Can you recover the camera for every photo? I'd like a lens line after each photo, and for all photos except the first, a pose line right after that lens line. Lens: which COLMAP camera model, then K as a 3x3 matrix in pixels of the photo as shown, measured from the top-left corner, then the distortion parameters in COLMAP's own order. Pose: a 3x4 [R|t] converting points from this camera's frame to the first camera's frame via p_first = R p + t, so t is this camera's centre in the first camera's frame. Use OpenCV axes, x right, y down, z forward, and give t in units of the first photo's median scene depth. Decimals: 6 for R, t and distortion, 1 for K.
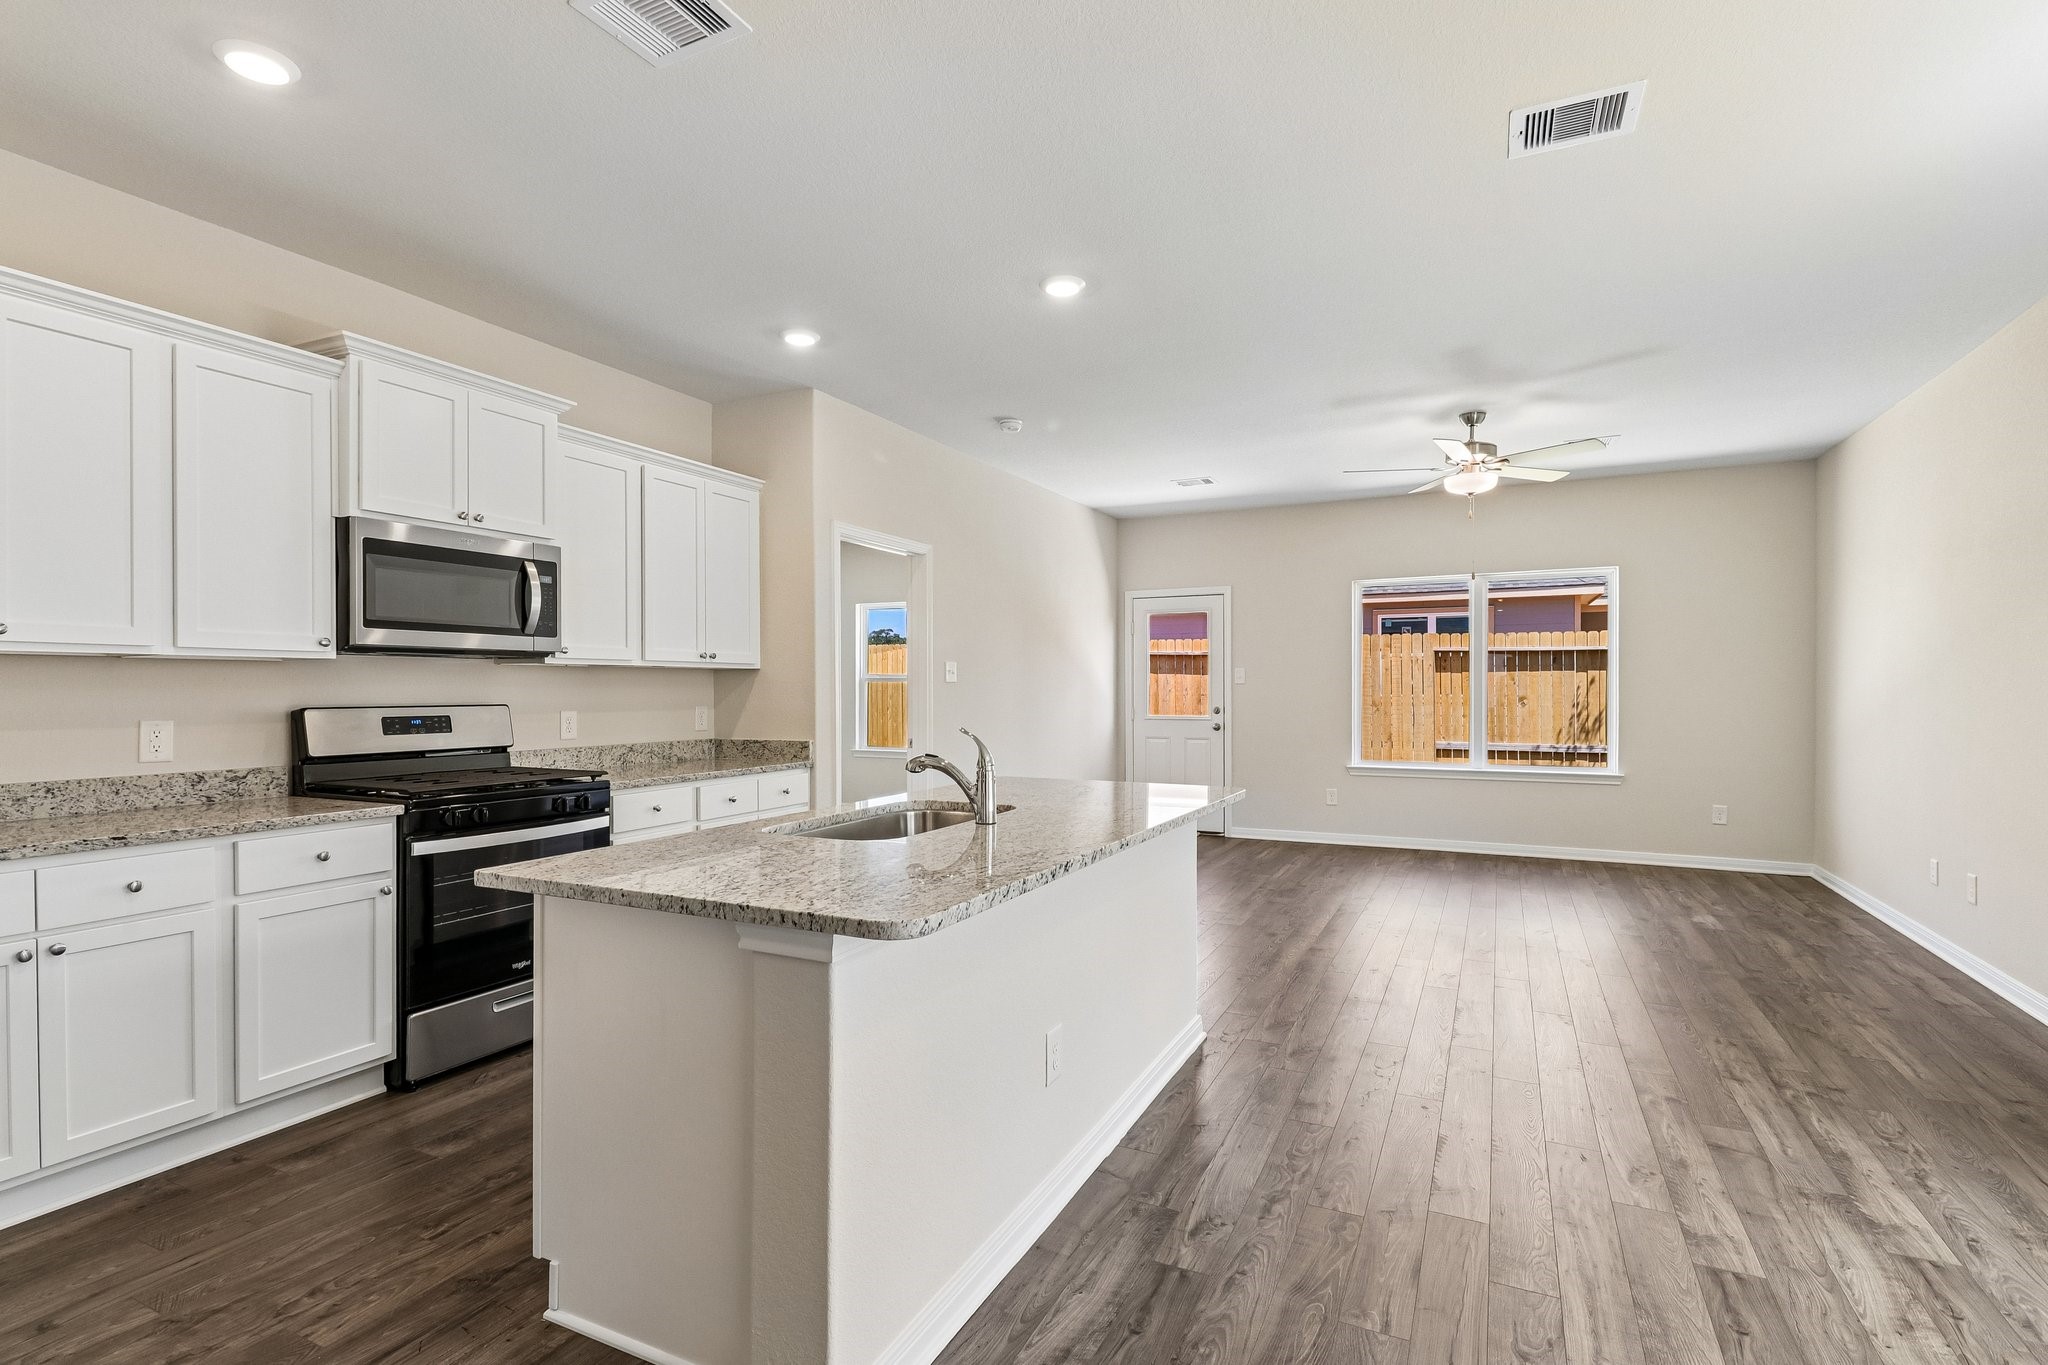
lens RADIAL K [[965.8, 0, 1024.0], [0, 965.8, 682.5], [0, 0, 1]] dist [-0.004756, -0.001297]
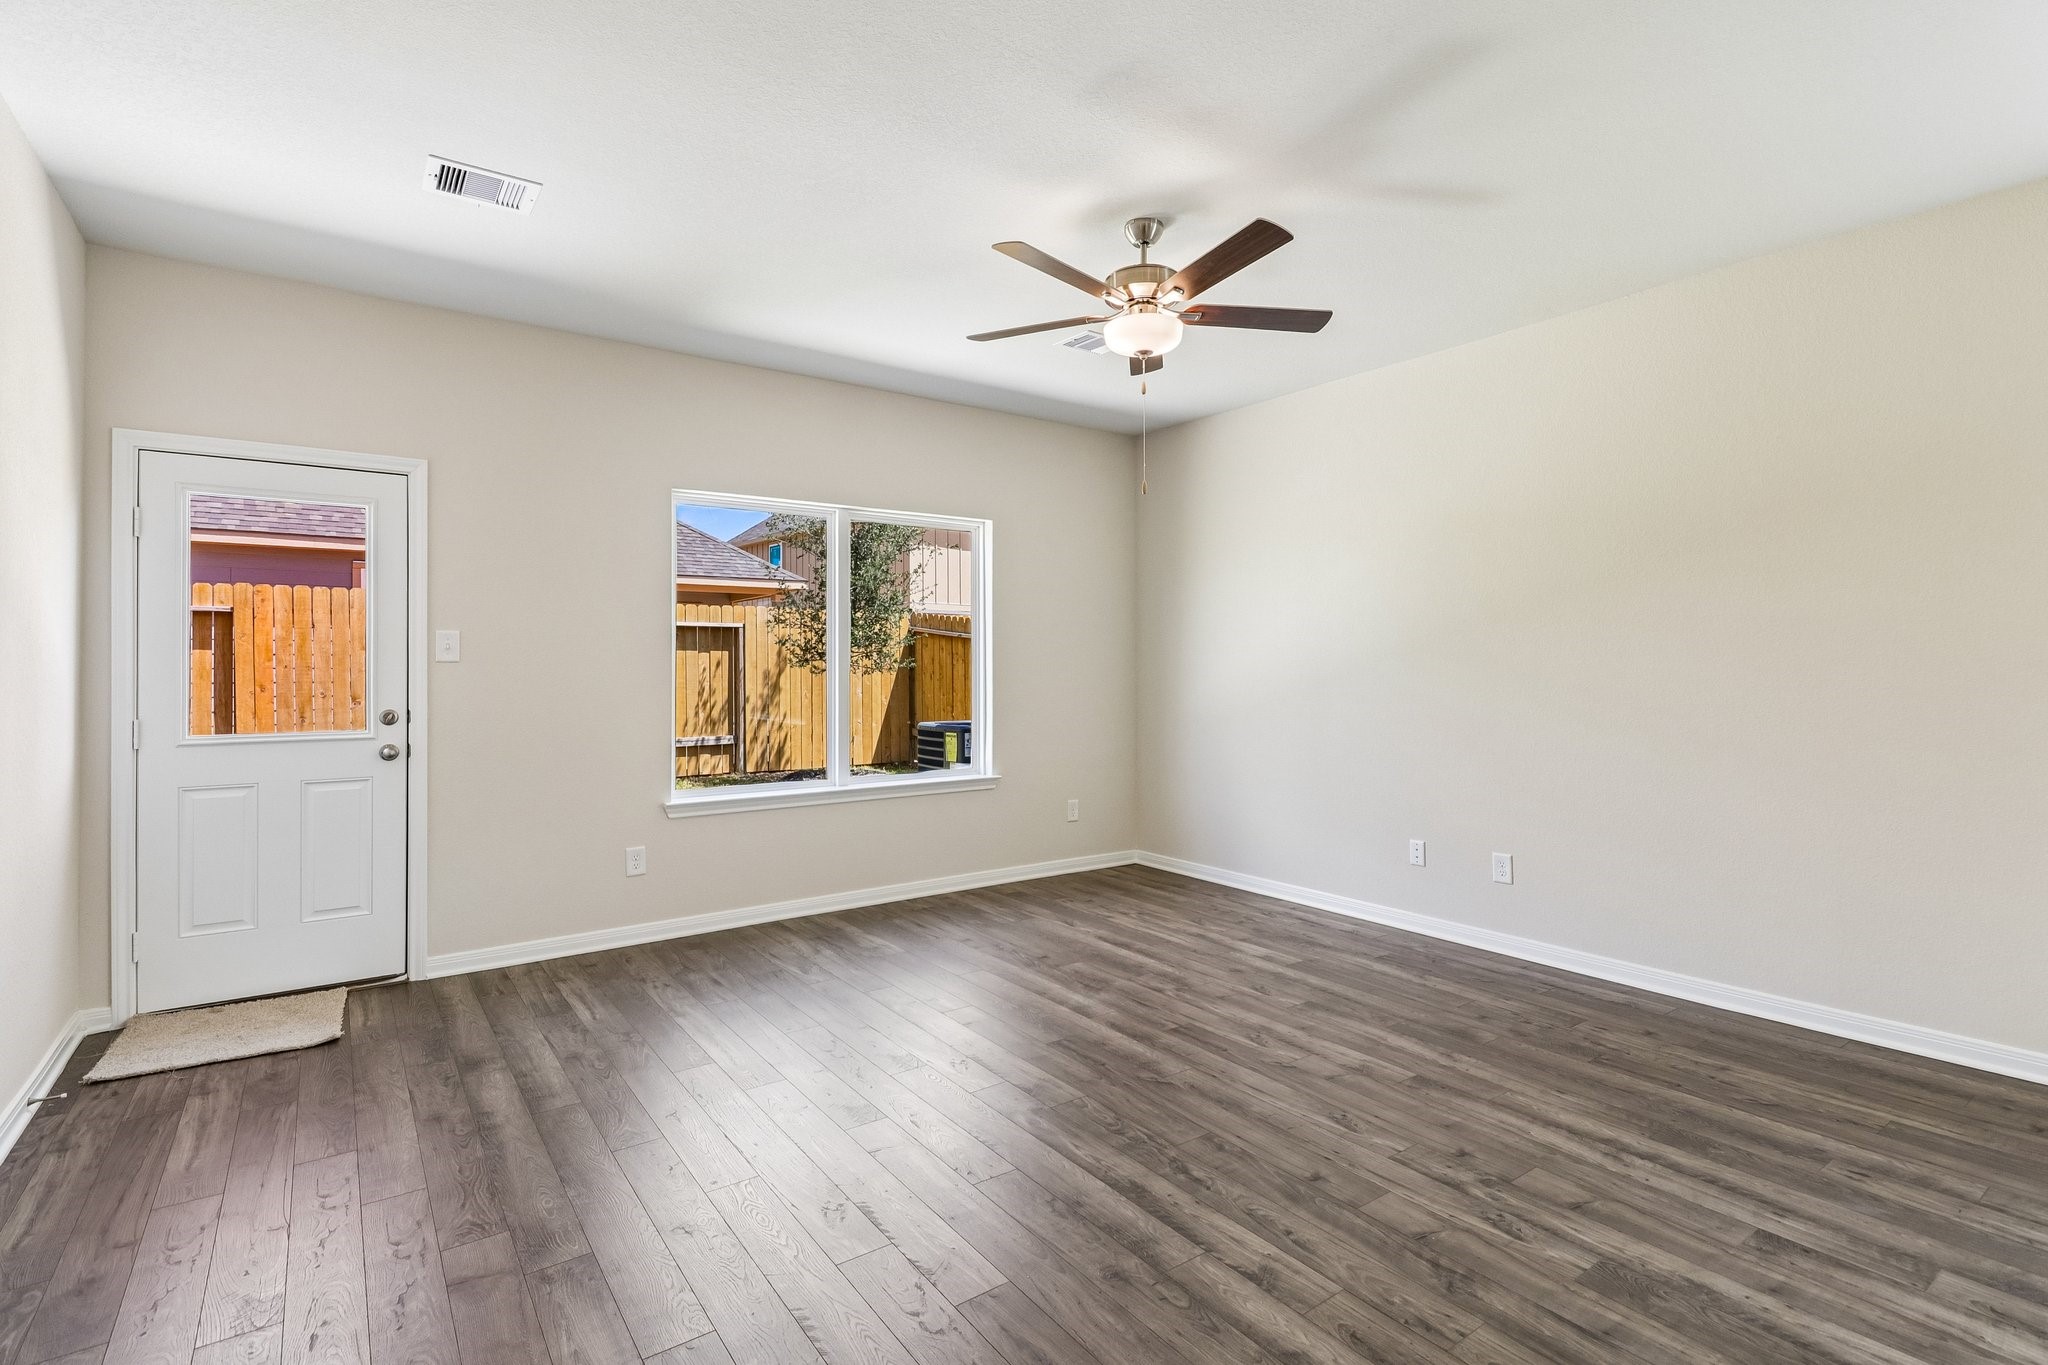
lens RADIAL K [[956.3, 0, 1029.2], [0, 956.3, 665.9], [0, 0, 1]] dist [0.020564, -0.001127]
pose [[0.463597, 0.005066, 0.886032, -0.089480], [-0.004867, 0.999983, -0.003171, 0.003620], [-0.886033, -0.002842, 0.463613, 0.598218]]
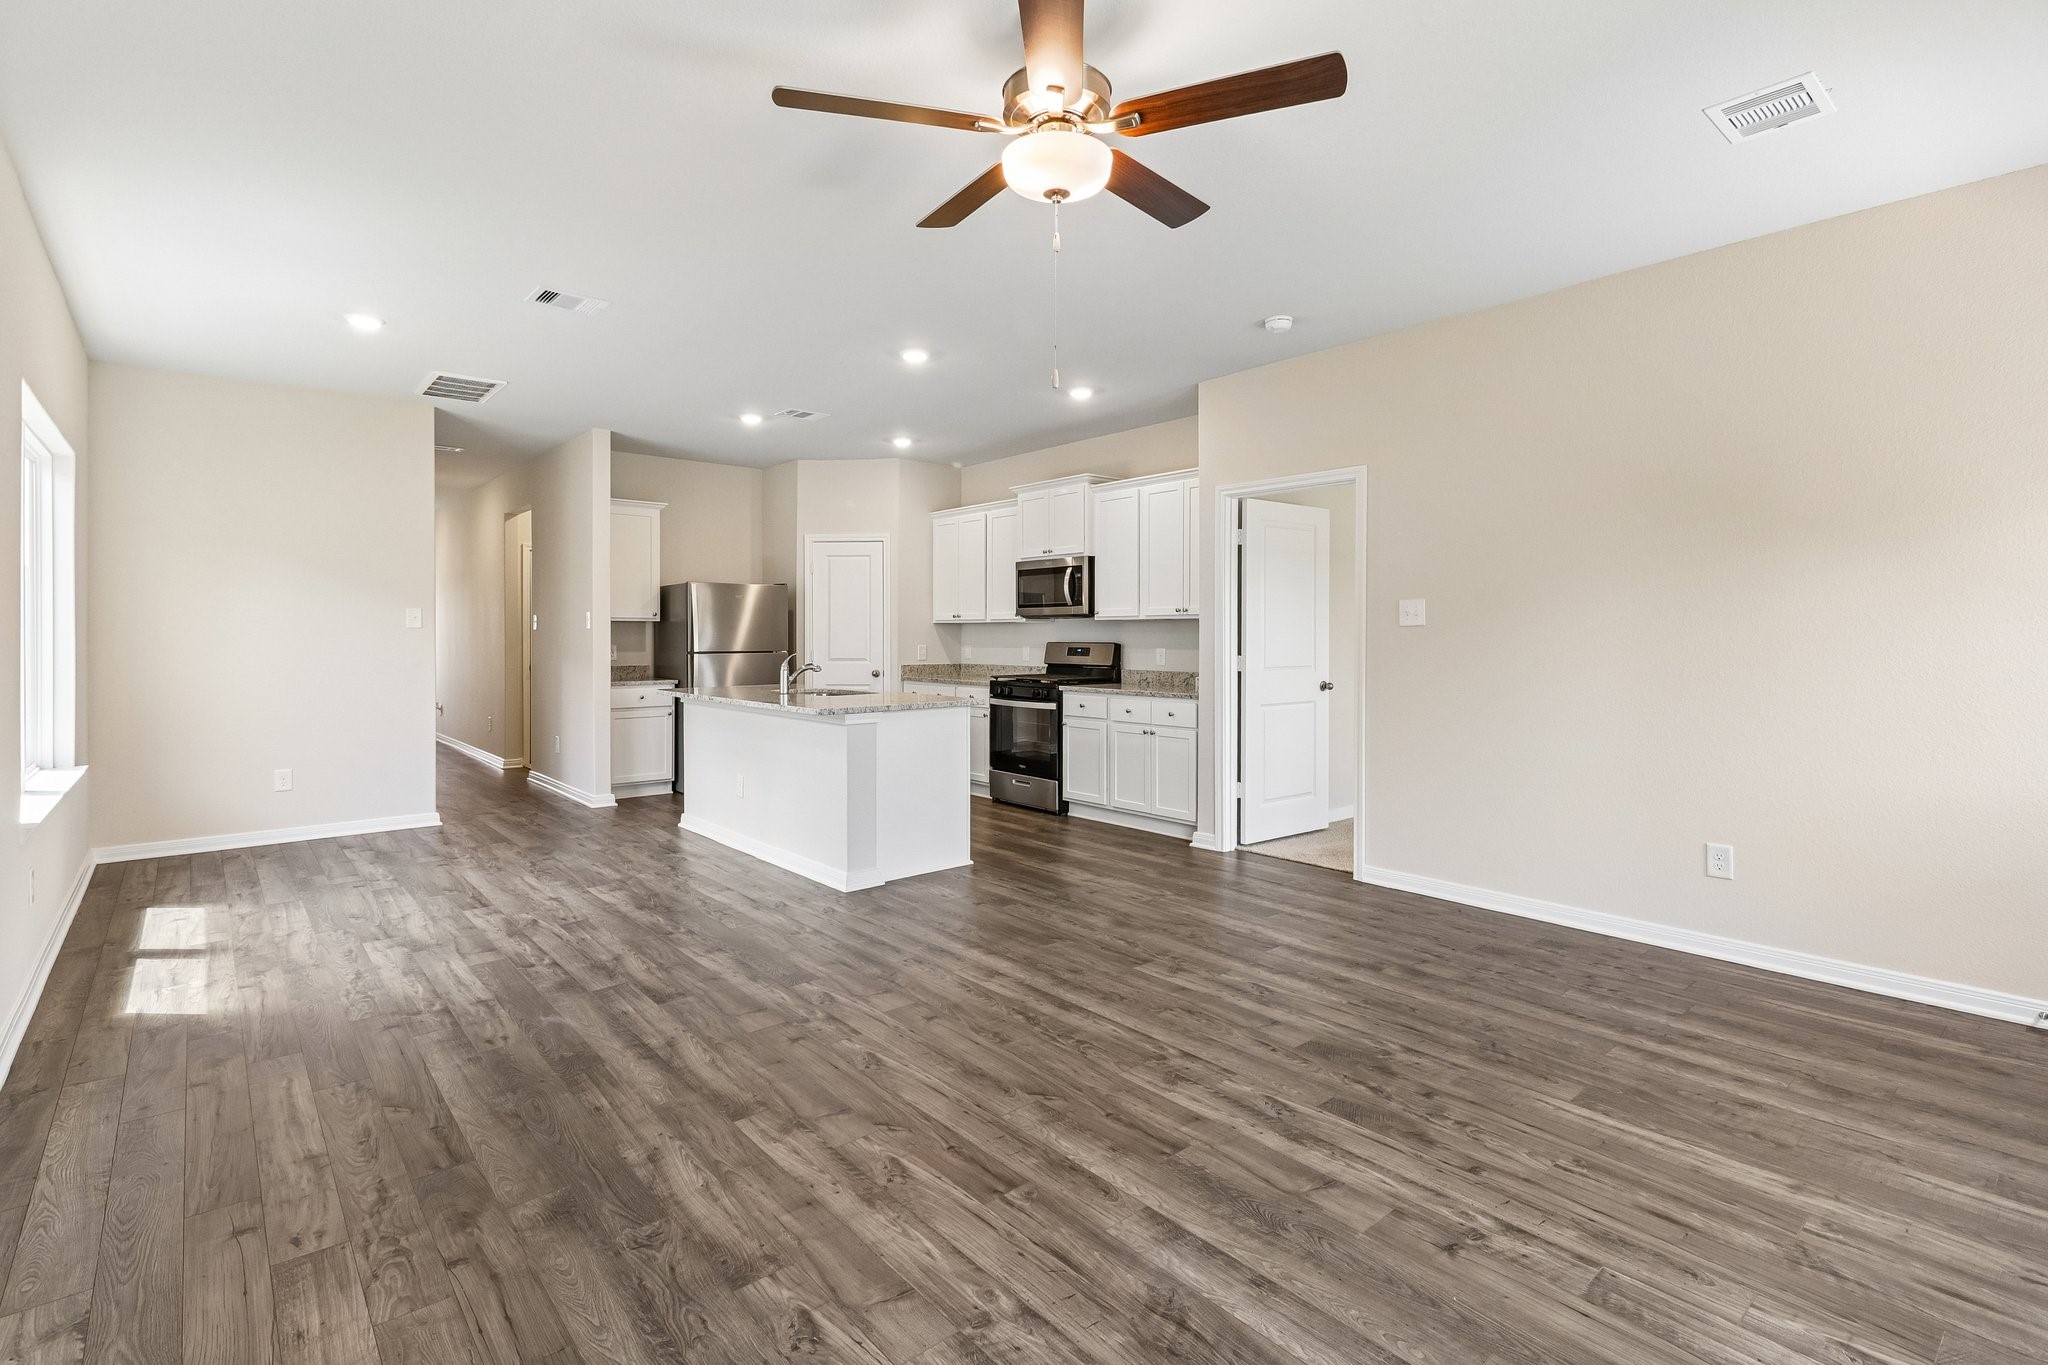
lens RADIAL K [[953.8, 0, 1027.4], [0, 953.8, 683.3], [0, 0, 1]] dist [0.020594, -0.000395]
pose [[-0.387536, 0.050927, -0.920447, 0.662024], [0.007875, 0.998619, 0.051936, 0.002905], [0.921821, 0.012879, -0.387402, 0.884919]]
